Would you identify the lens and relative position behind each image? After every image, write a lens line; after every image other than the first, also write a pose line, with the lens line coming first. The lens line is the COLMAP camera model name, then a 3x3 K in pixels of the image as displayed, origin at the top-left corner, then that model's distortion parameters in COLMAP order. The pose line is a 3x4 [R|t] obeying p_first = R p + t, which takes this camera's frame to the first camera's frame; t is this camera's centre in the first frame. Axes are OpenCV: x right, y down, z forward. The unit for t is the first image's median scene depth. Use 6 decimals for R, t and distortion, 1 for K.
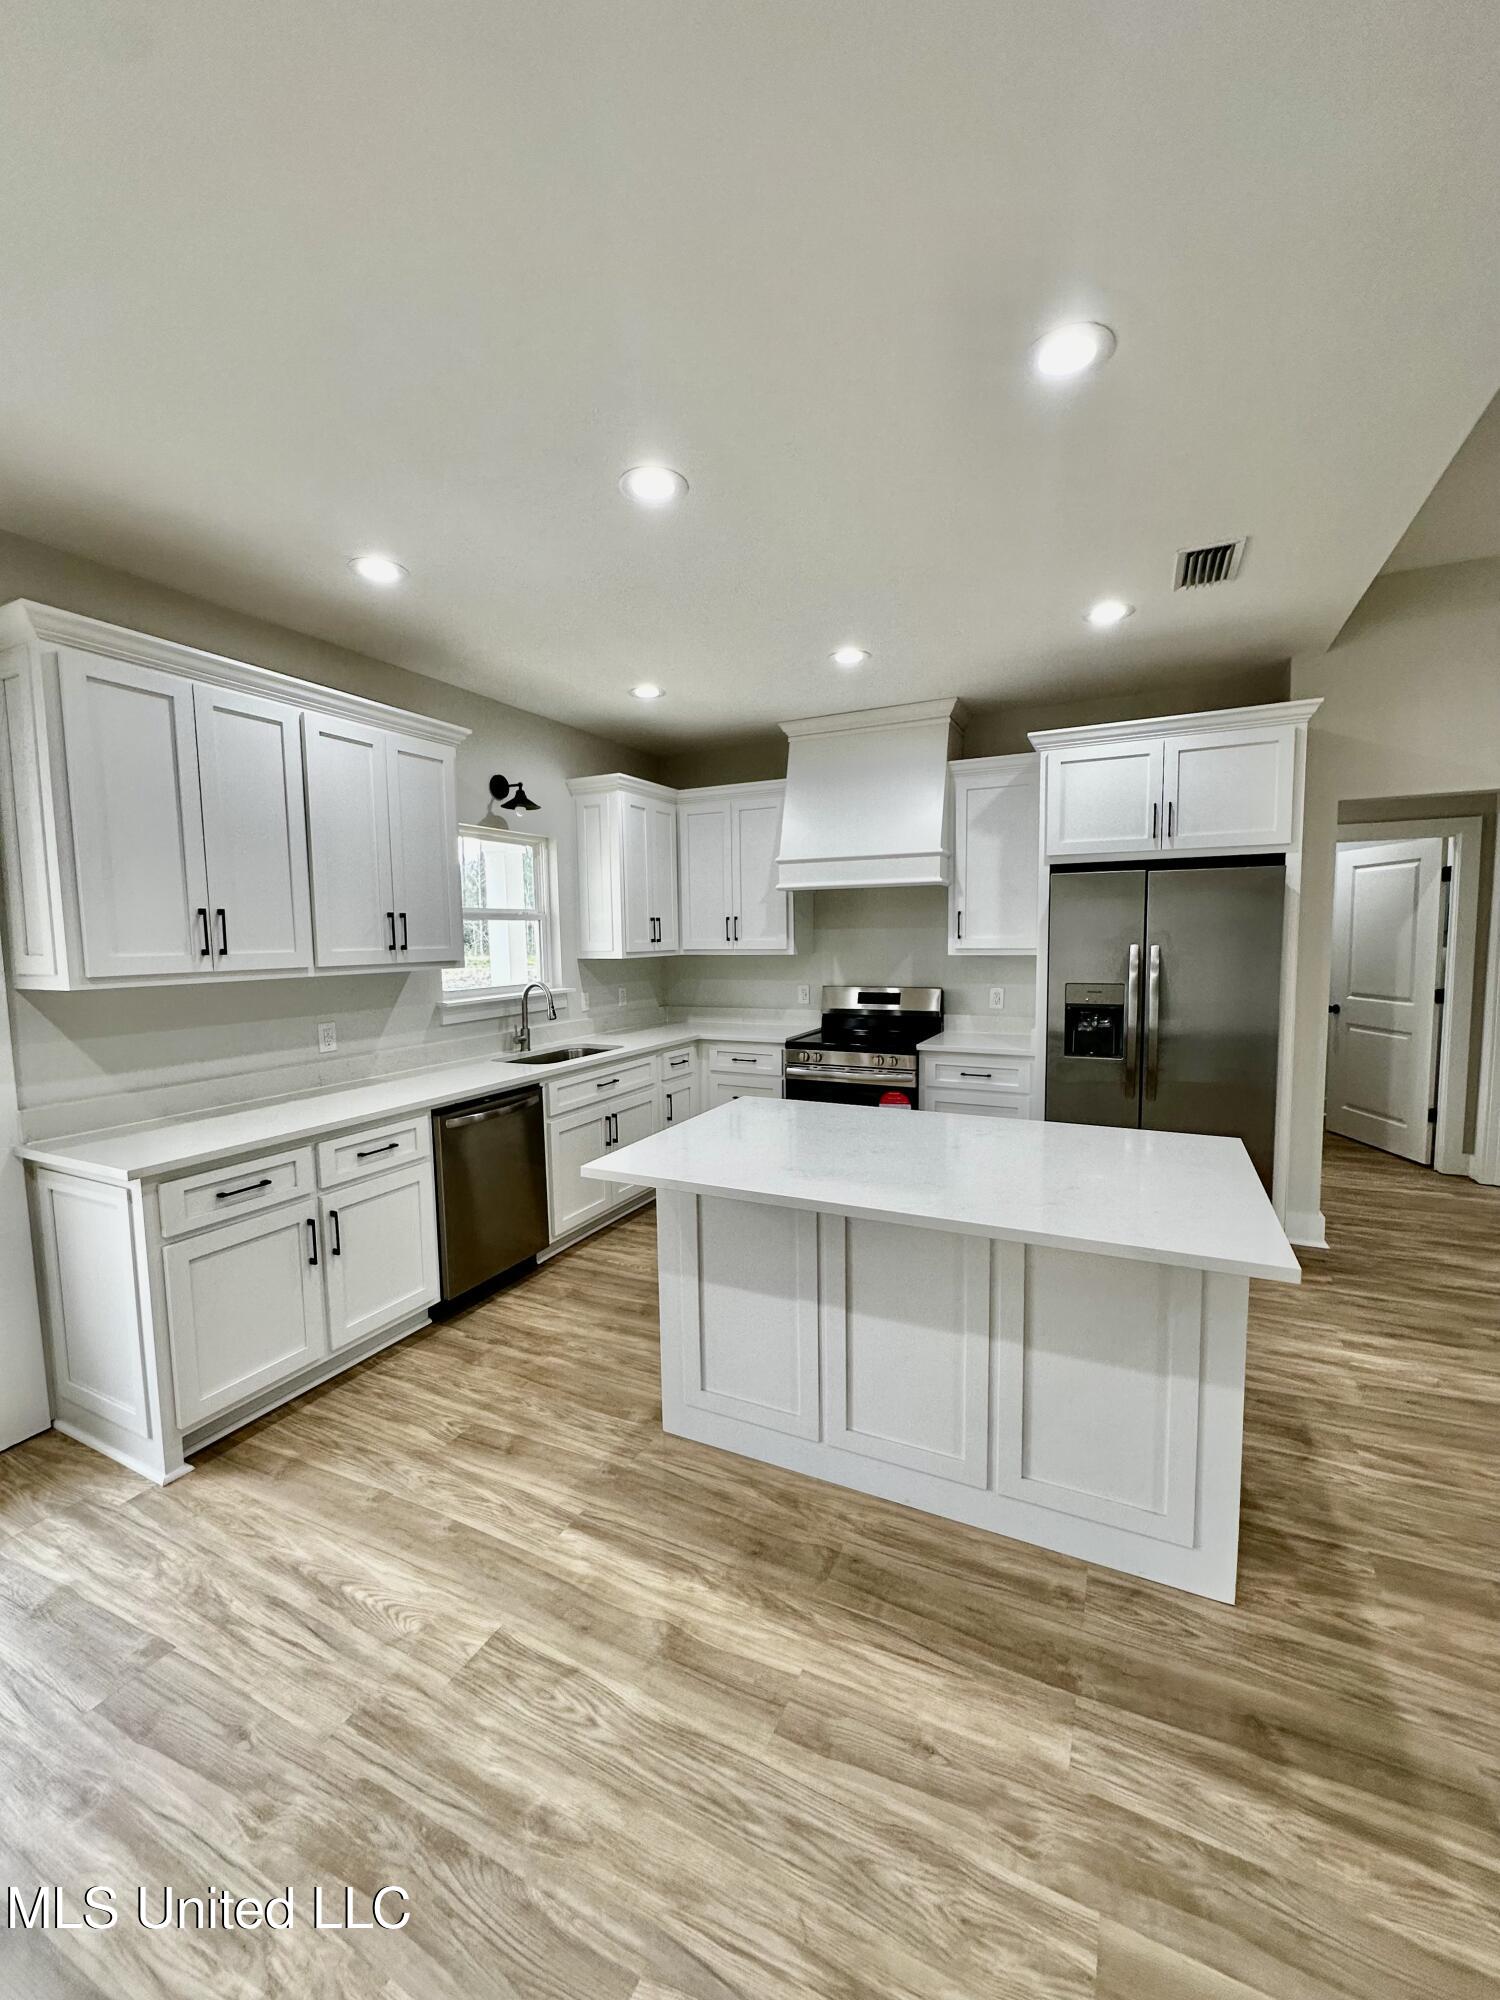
lens RADIAL K [[802.5, 0, 754.0], [0, 802.5, 997.6], [0, 0, 1]] dist [-0.002009, 0.000519]
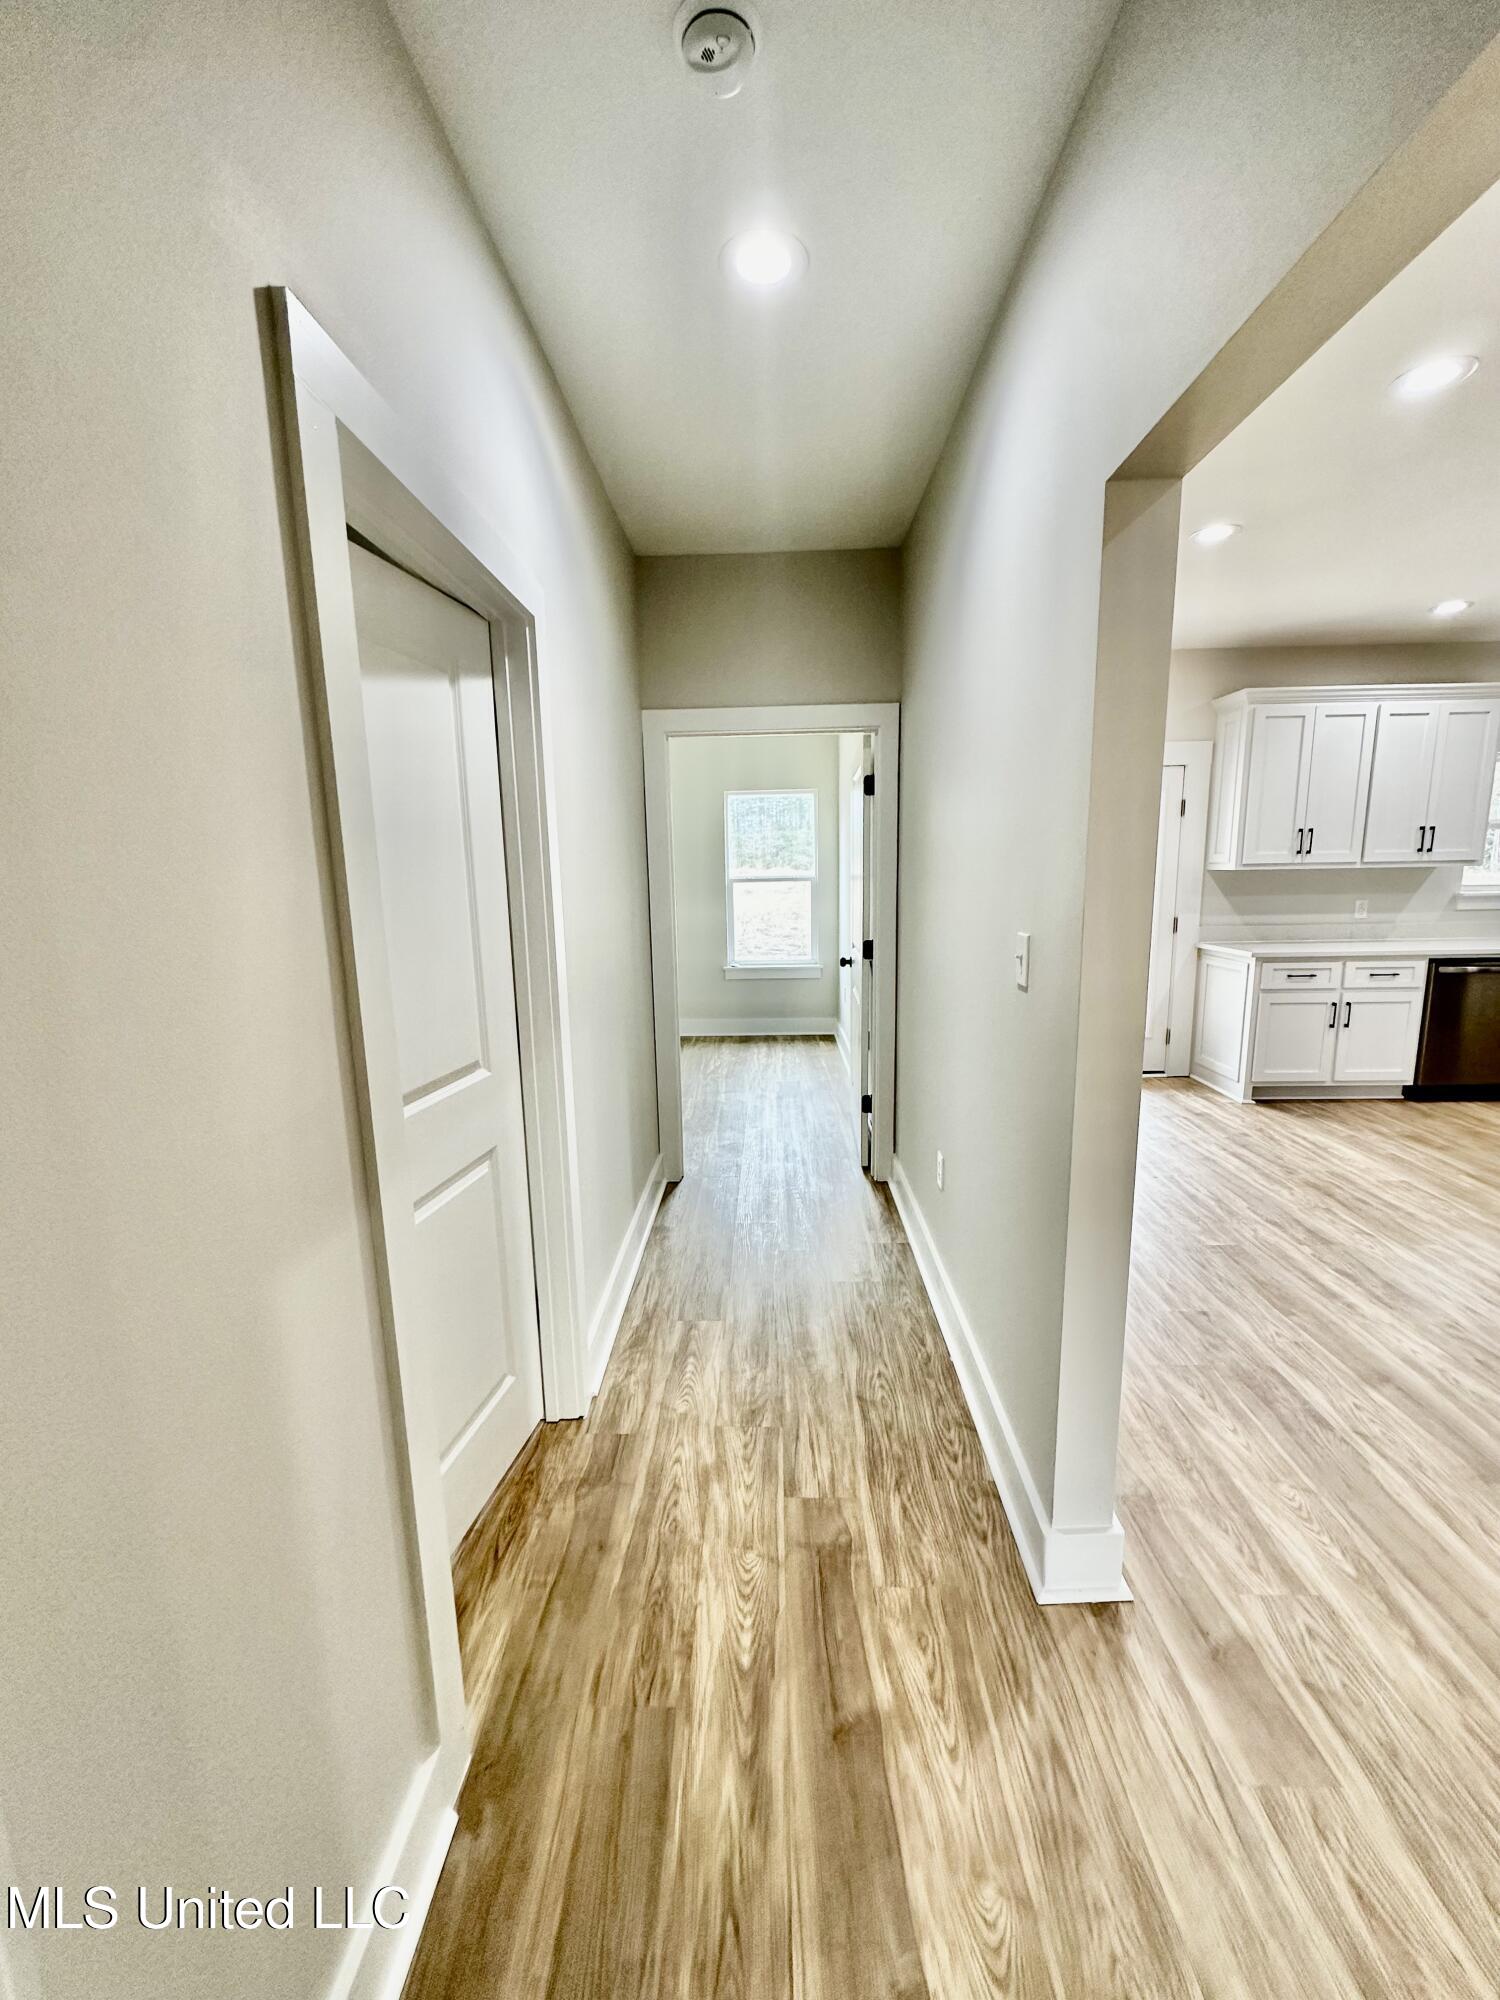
lens RADIAL K [[802.5, 0, 737.2], [0, 802.5, 1000.2], [0, 0, 1]] dist [-0.002009, 0.000519]
pose [[0.412267, 0.162301, -0.896490, 0.369200], [-0.060824, 0.986712, 0.150664, 0.059556], [0.909031, -0.007586, 0.416660, -0.706175]]
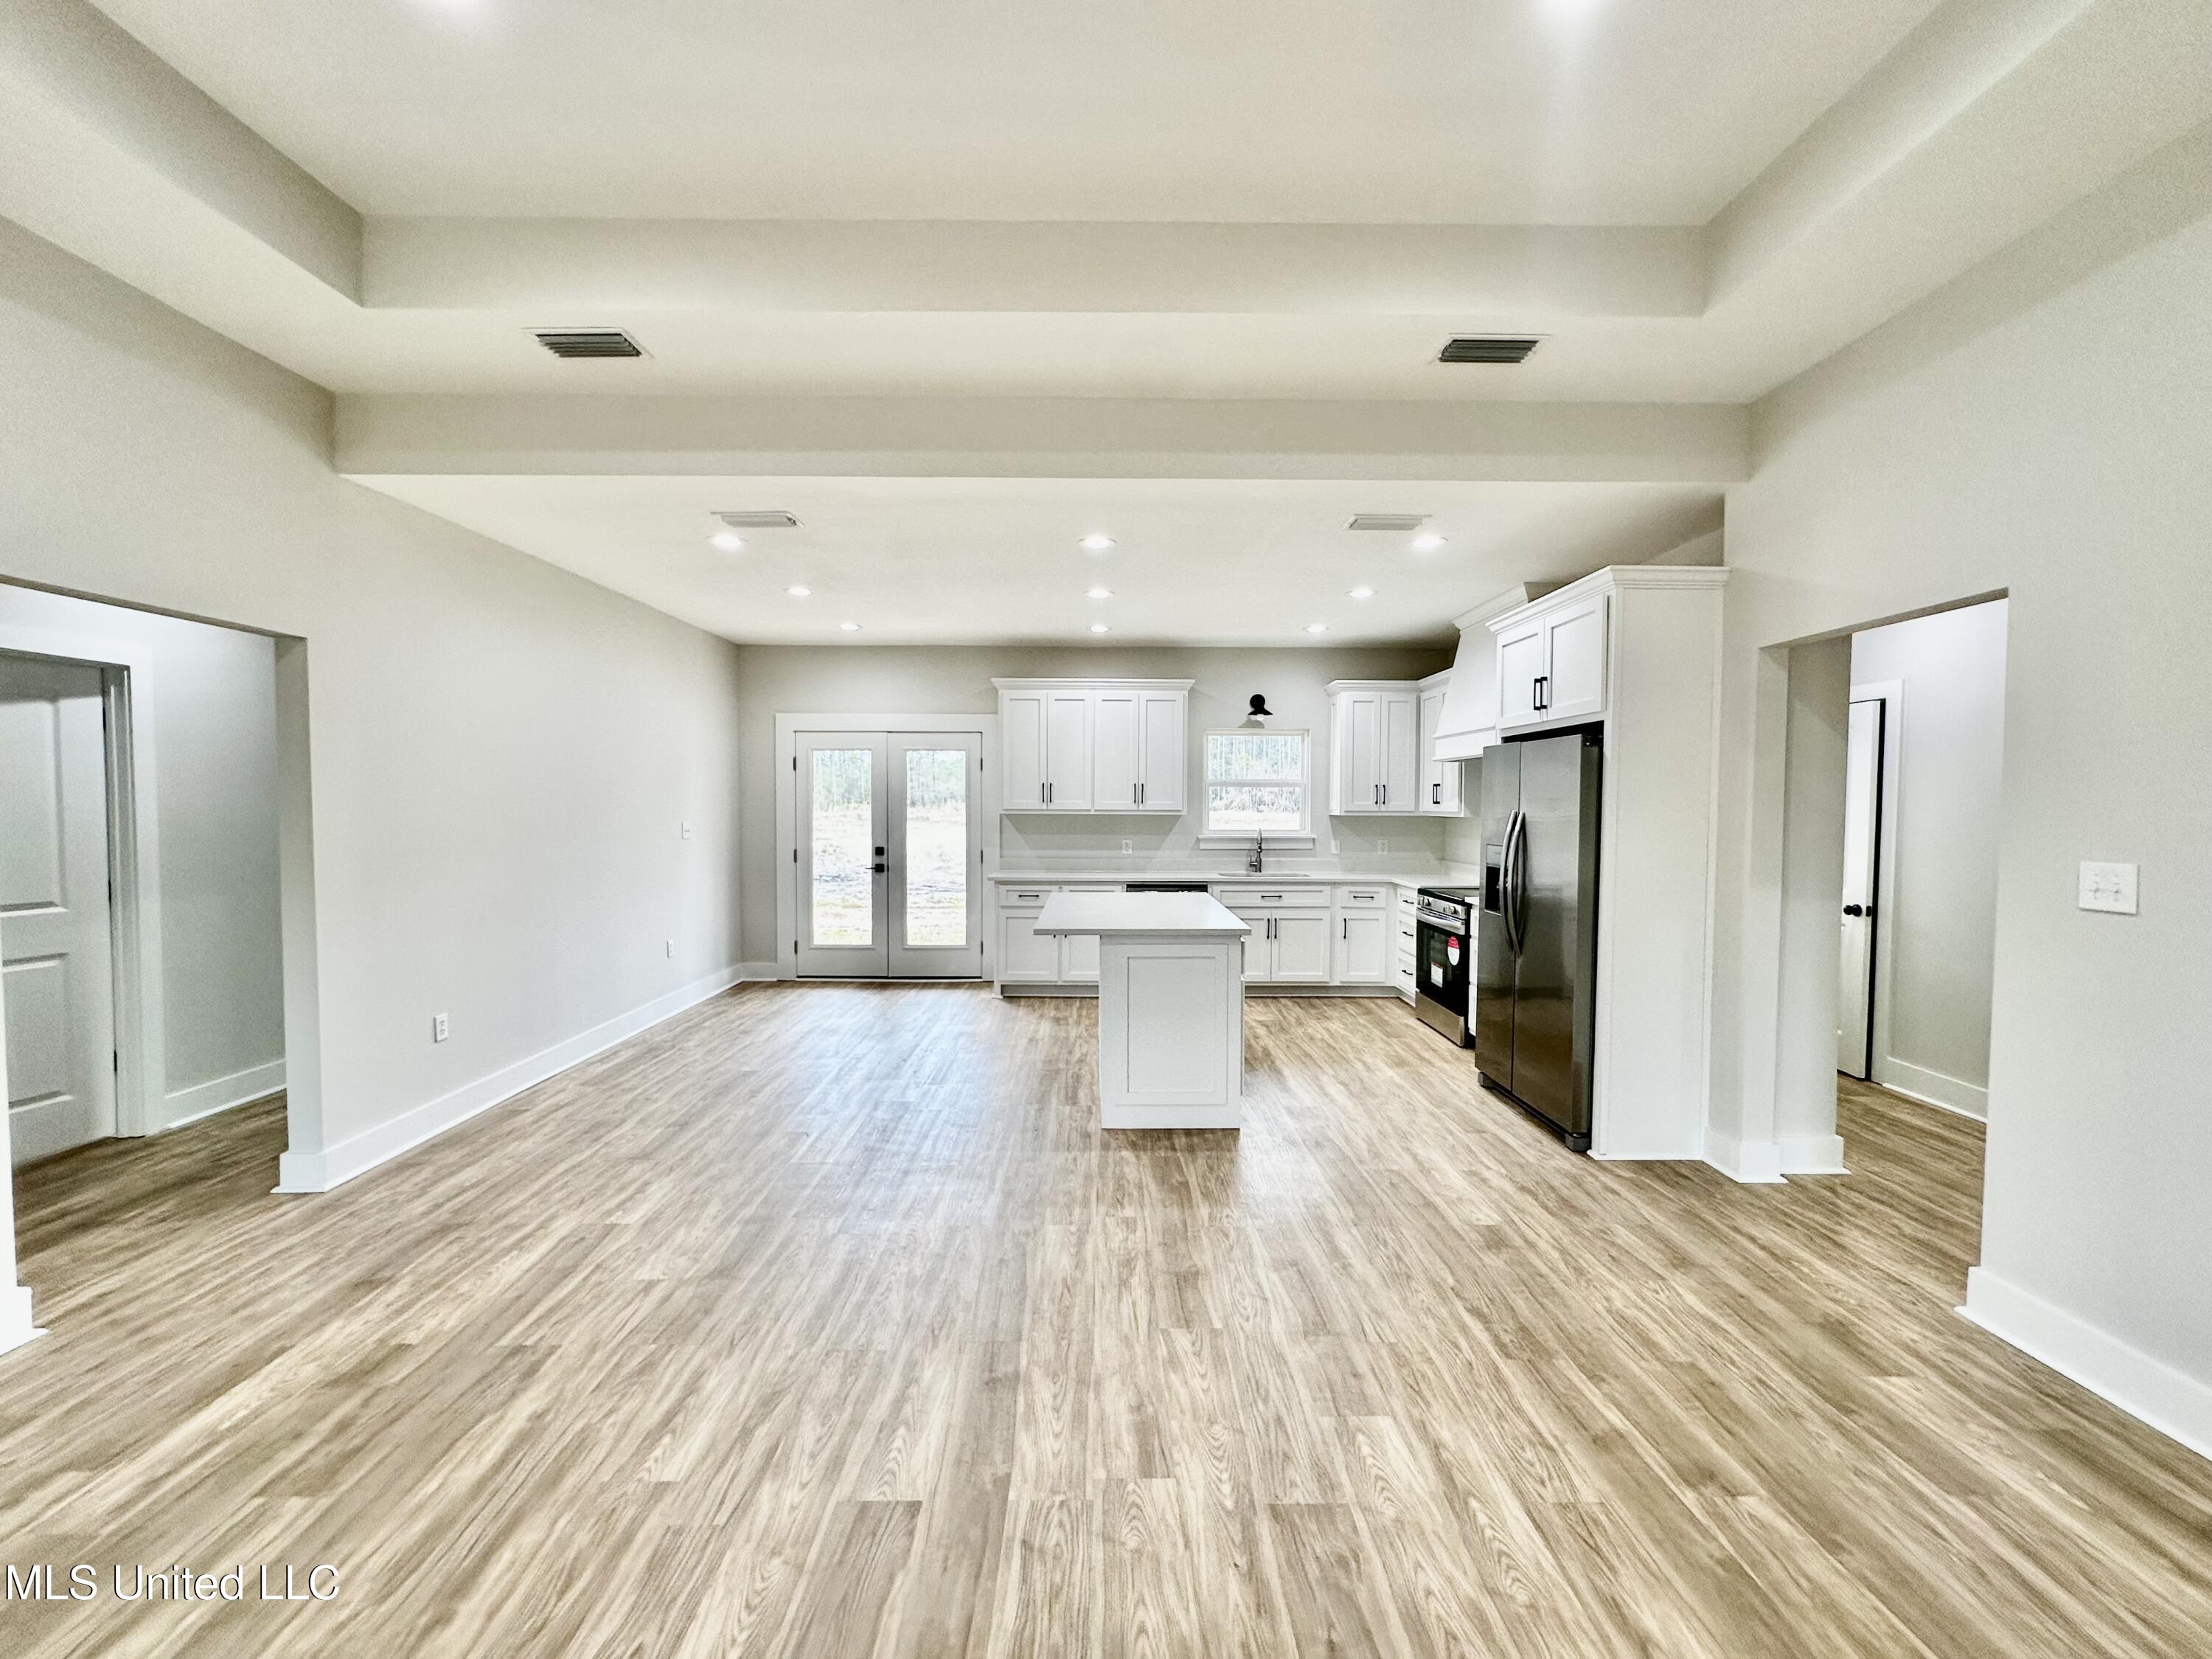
lens RADIAL K [[887.6, 0, 1099.5], [0, 887.6, 831.0], [0, 0, 1]] dist [-0.002009, 0.000519]
pose [[0.440919, 0.044815, -0.896428, 1.287061], [-0.082942, 0.996514, 0.009023, -0.003057], [0.893707, 0.070373, 0.443098, -0.023688]]
